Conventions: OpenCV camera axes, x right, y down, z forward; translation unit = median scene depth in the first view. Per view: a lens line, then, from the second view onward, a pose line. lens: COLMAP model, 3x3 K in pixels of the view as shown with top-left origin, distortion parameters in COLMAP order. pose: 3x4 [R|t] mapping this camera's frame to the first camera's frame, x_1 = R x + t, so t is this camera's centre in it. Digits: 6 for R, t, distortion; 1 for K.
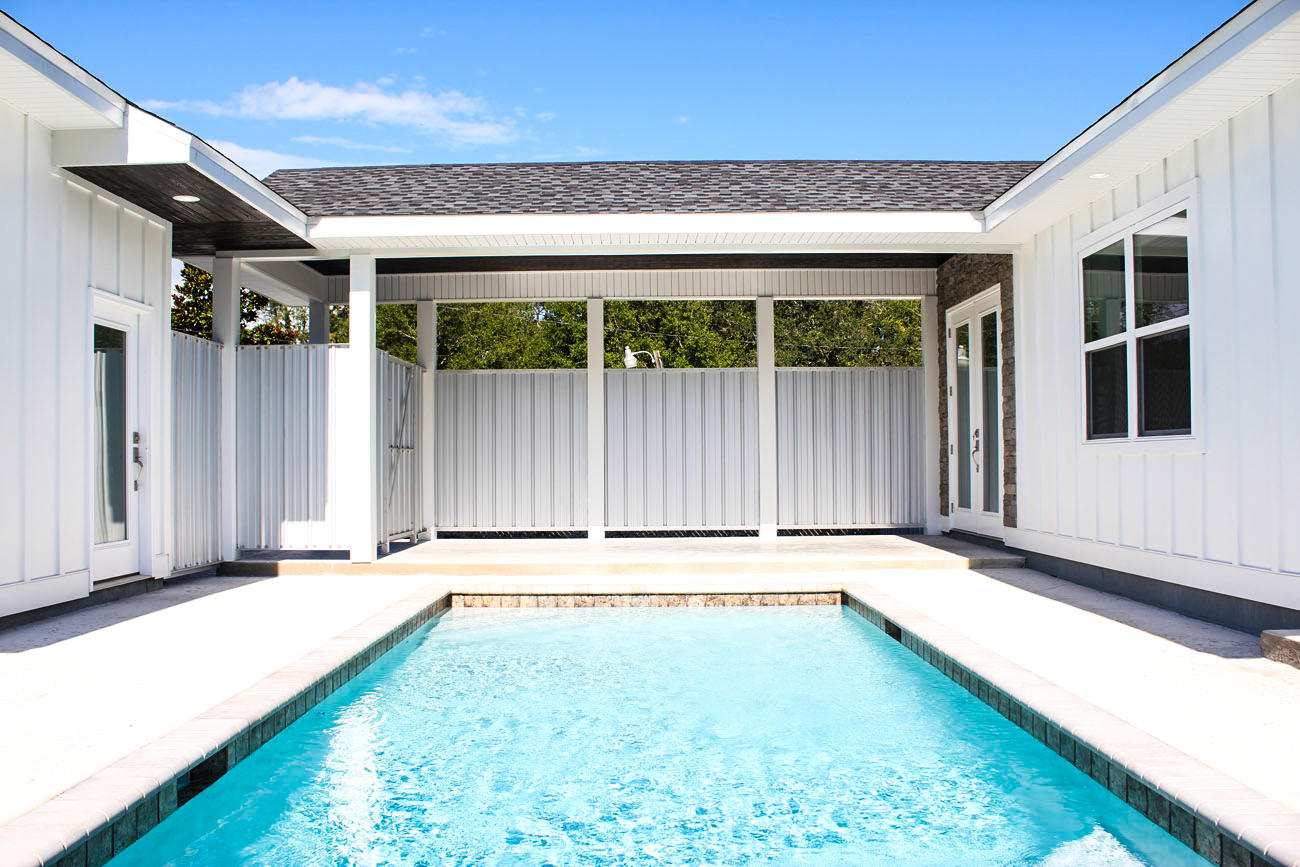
lens RADIAL K [[1075.1, 0, 650.0], [0, 1075.1, 433.5], [0, 0, 1]] dist [-0.142043, 0.112975]
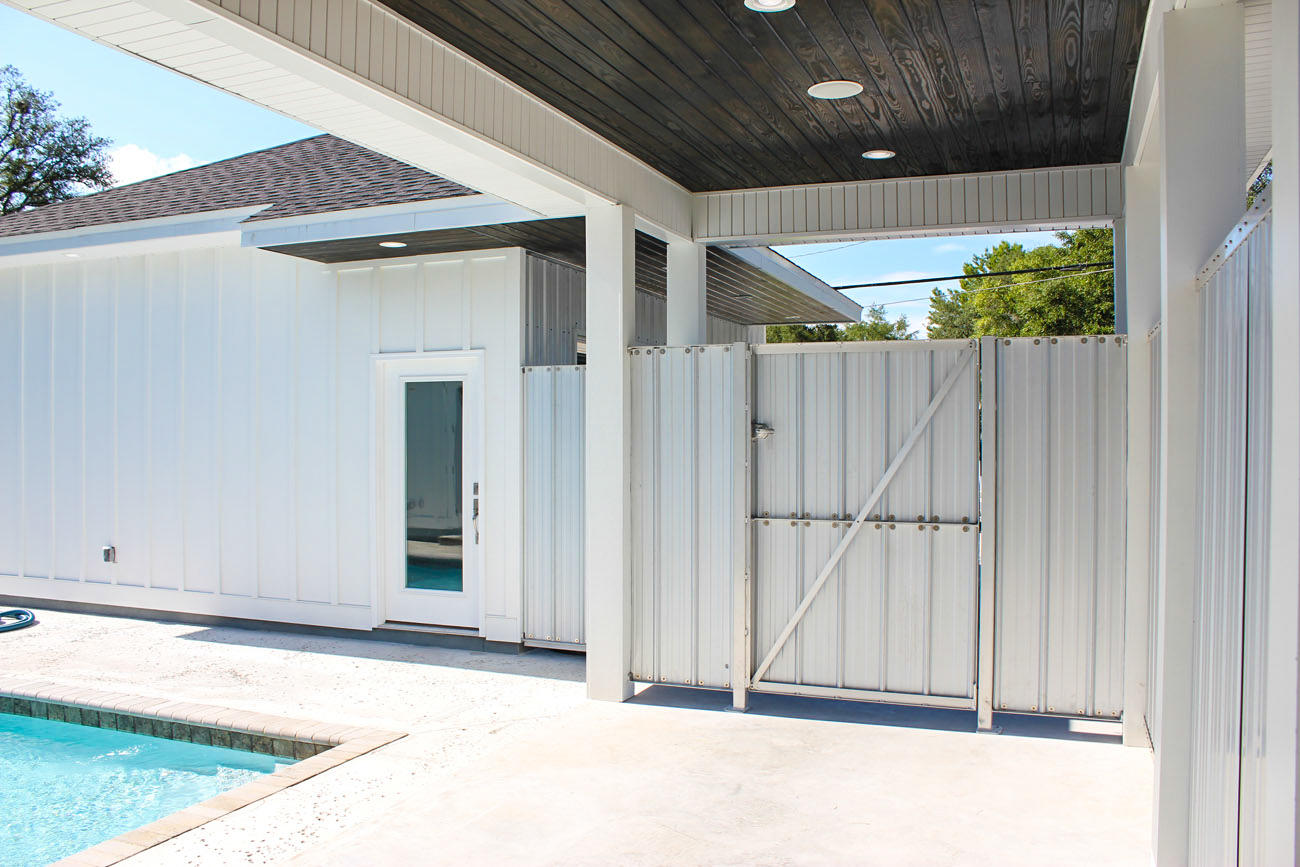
lens RADIAL K [[1075.1, 0, 650.0], [0, 1075.1, 433.5], [0, 0, 1]] dist [-0.142043, 0.112975]
pose [[-0.362563, 0.010416, -0.931901, 0.370097], [0.028992, 0.999580, -0.000108, -0.042044], [0.931508, -0.027057, -0.362712, 1.509729]]
